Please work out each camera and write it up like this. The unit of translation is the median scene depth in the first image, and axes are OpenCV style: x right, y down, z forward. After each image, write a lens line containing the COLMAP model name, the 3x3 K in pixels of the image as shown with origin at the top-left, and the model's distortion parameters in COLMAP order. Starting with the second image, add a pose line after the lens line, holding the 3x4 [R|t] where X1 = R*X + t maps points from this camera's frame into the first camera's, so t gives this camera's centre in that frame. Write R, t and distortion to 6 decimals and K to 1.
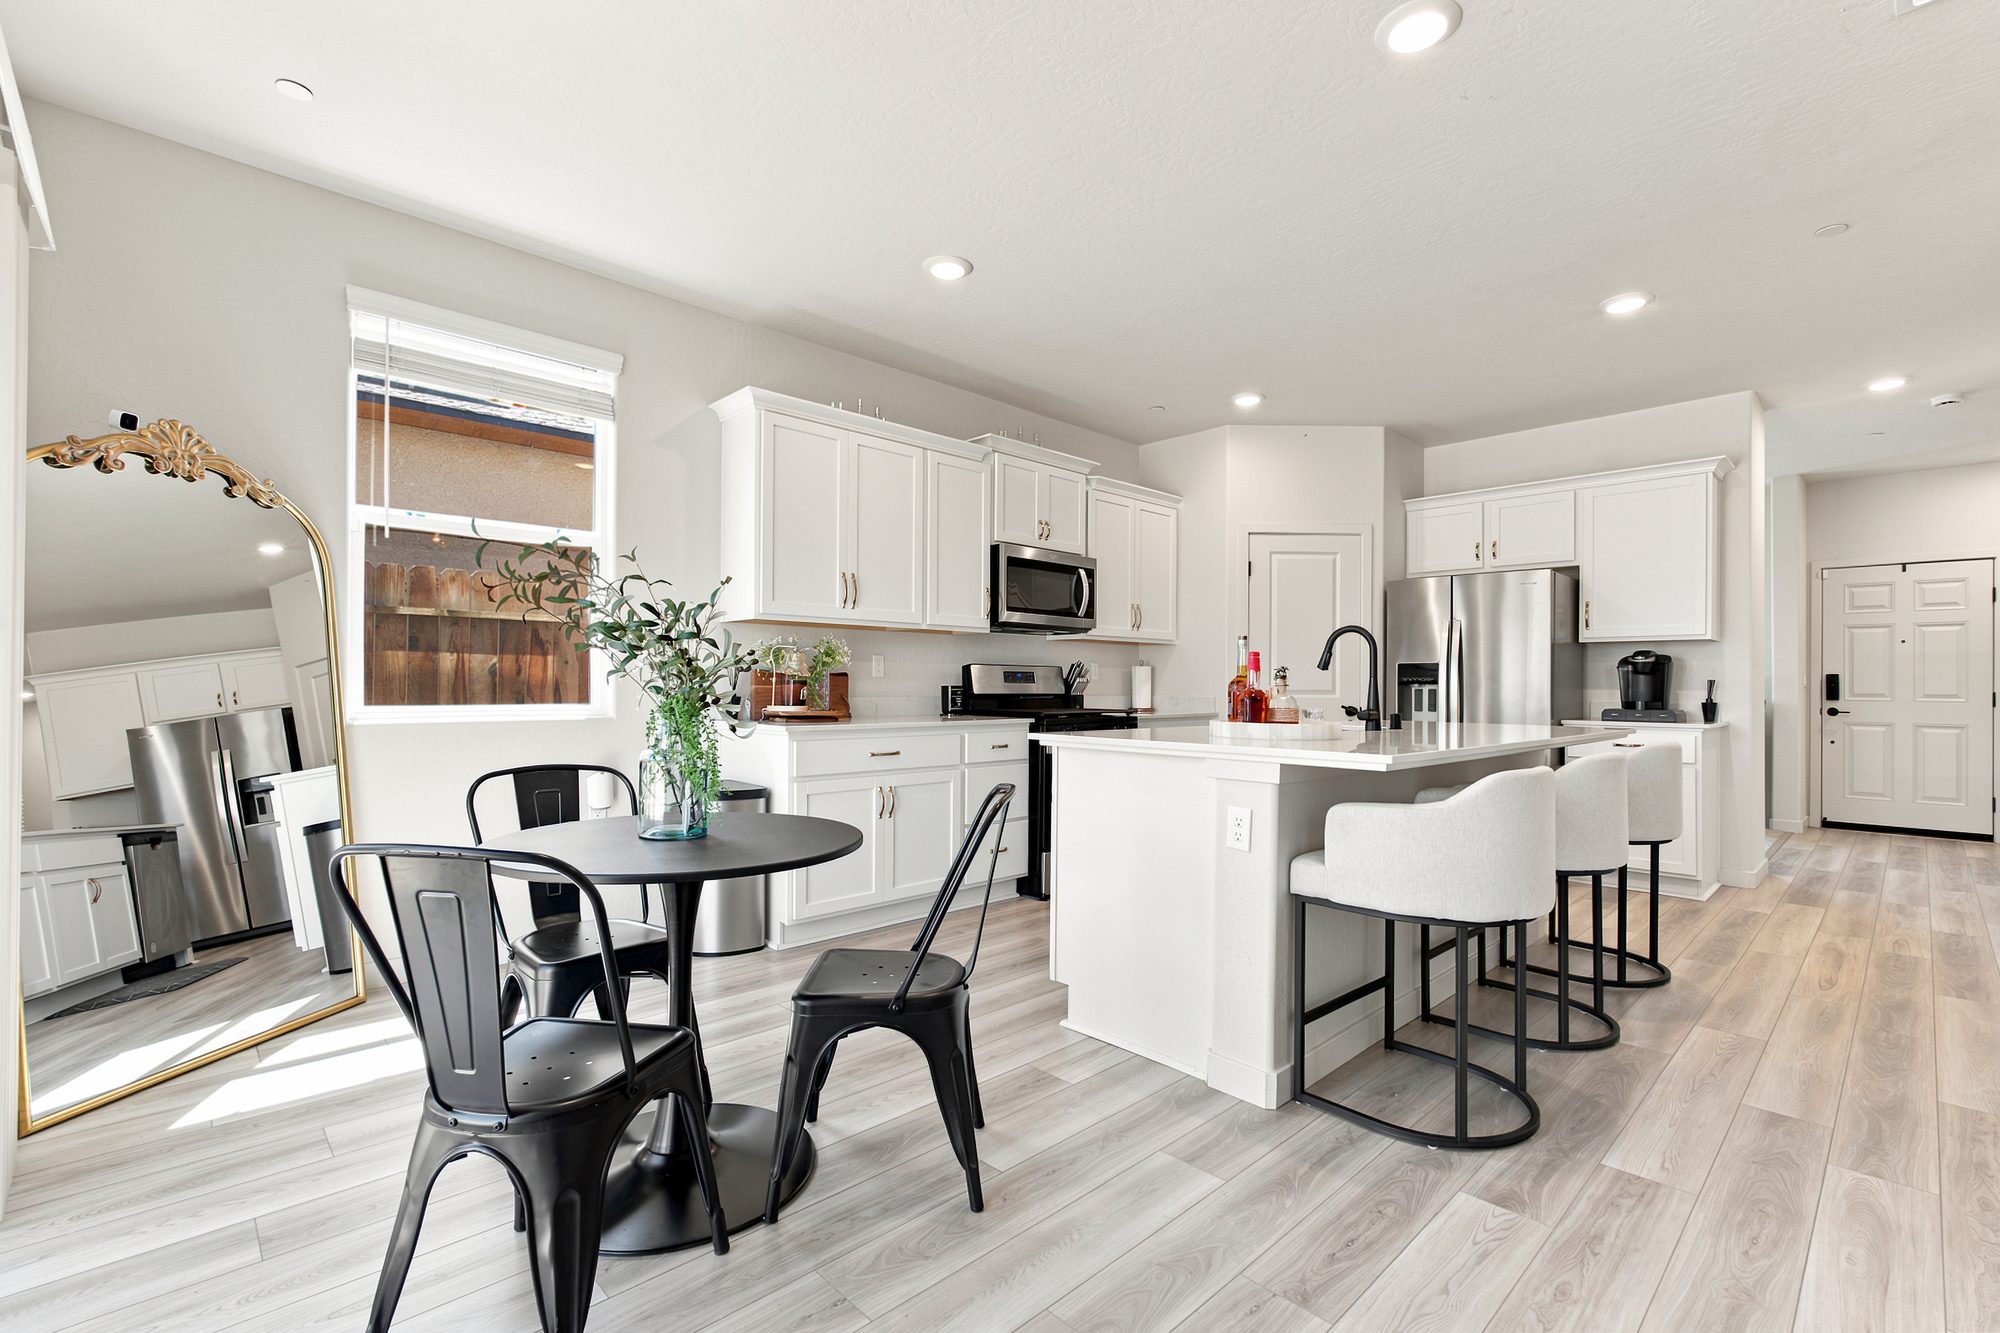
lens RADIAL K [[893.3, 0, 1007.2], [0, 893.3, 679.5], [0, 0, 1]] dist [-0.000073, -0.000680]
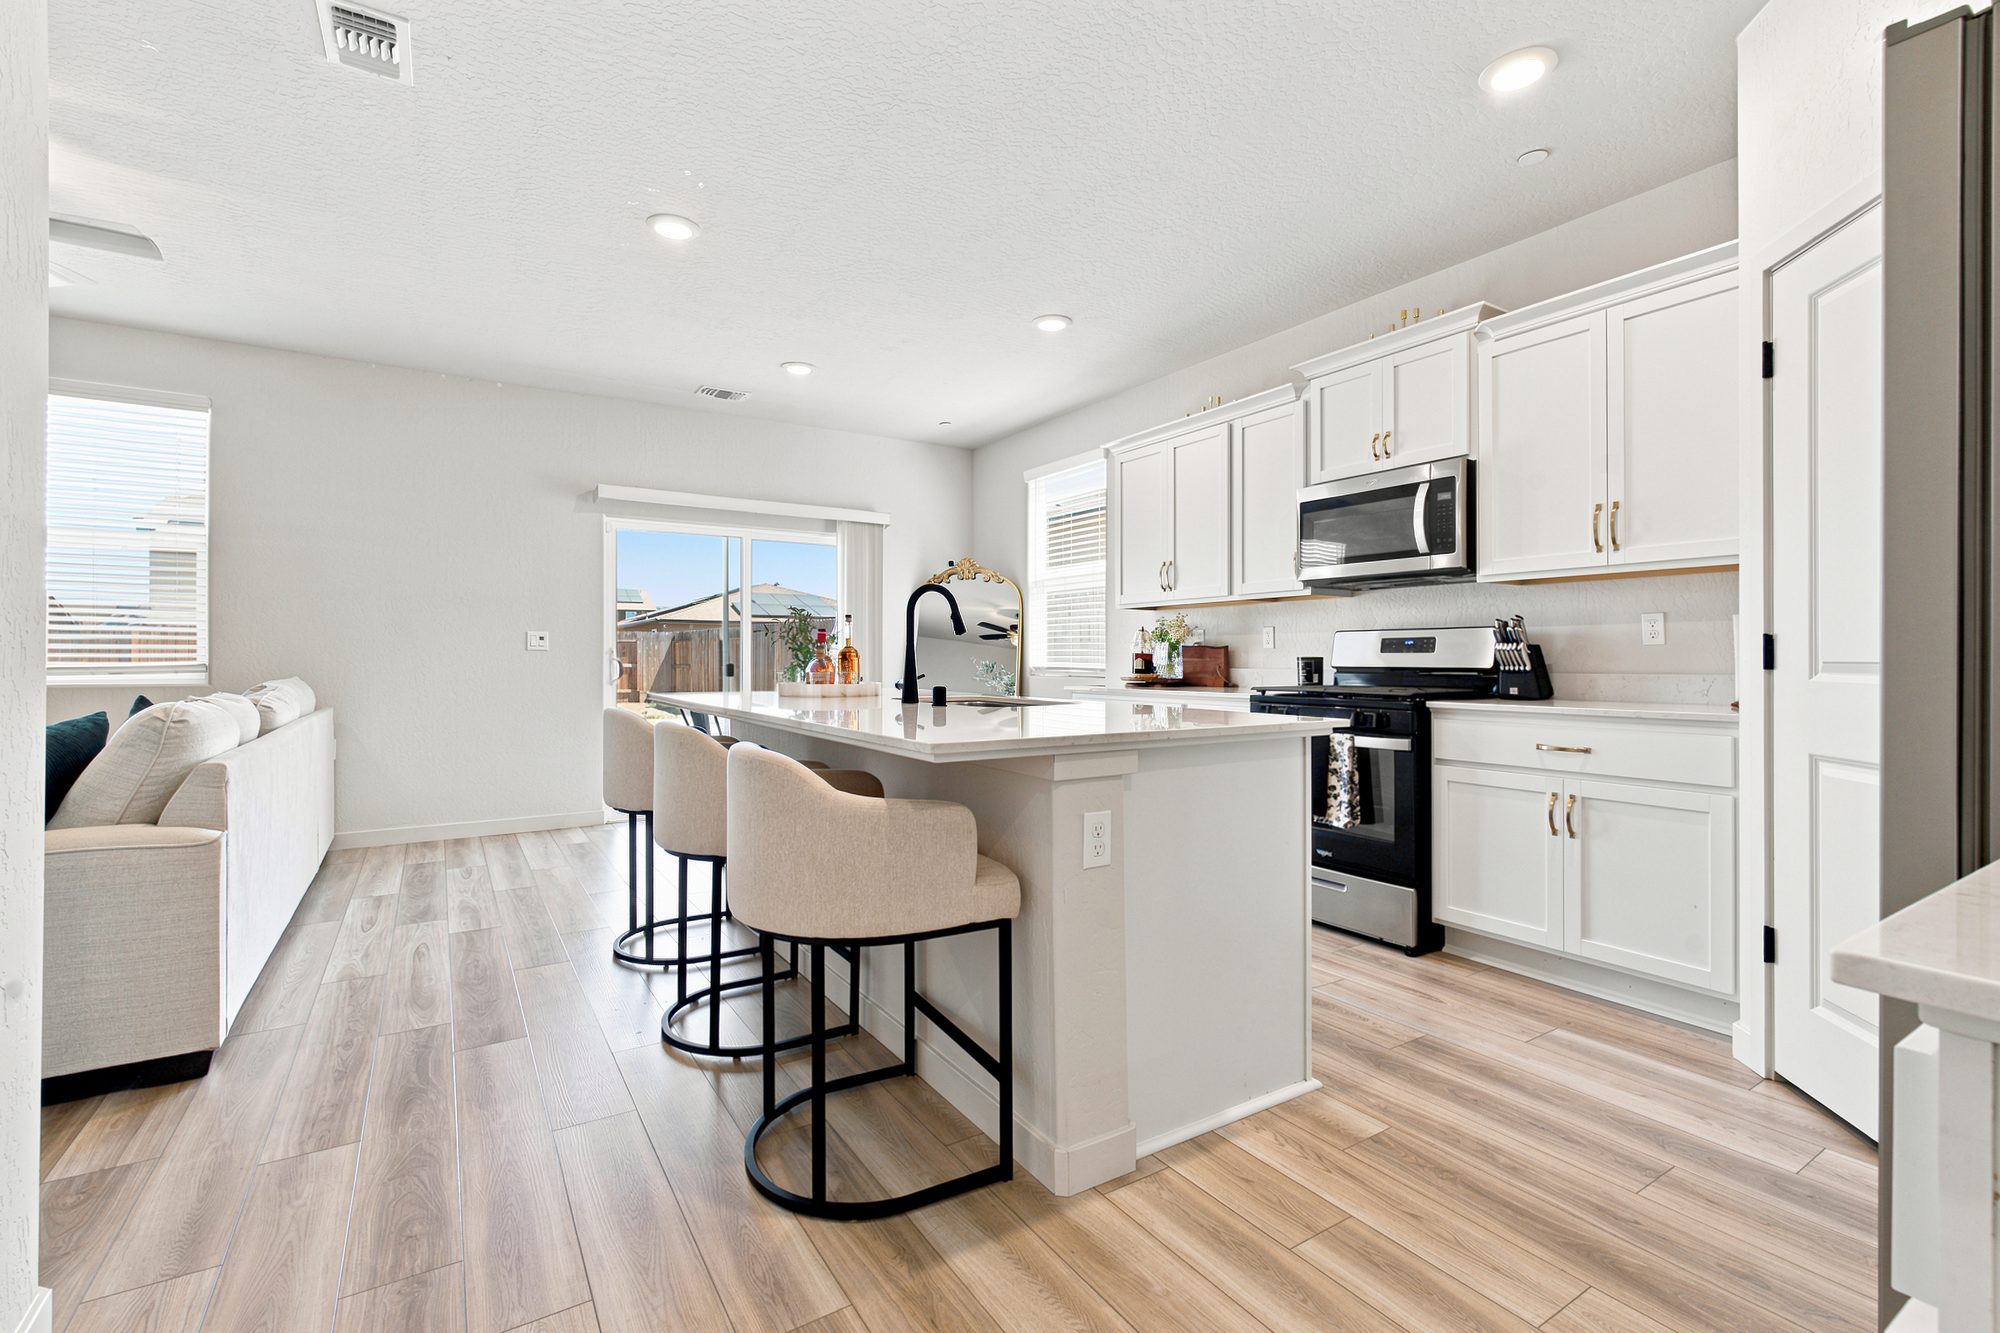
lens RADIAL K [[893.3, 0, 1007.7], [0, 893.3, 661.8], [0, 0, 1]] dist [-0.000073, -0.000680]
pose [[-0.202917, -0.003342, -0.979190, 1.617023], [0.007072, 0.999963, -0.004879, 0.025119], [0.979170, -0.007915, -0.202885, 1.641687]]
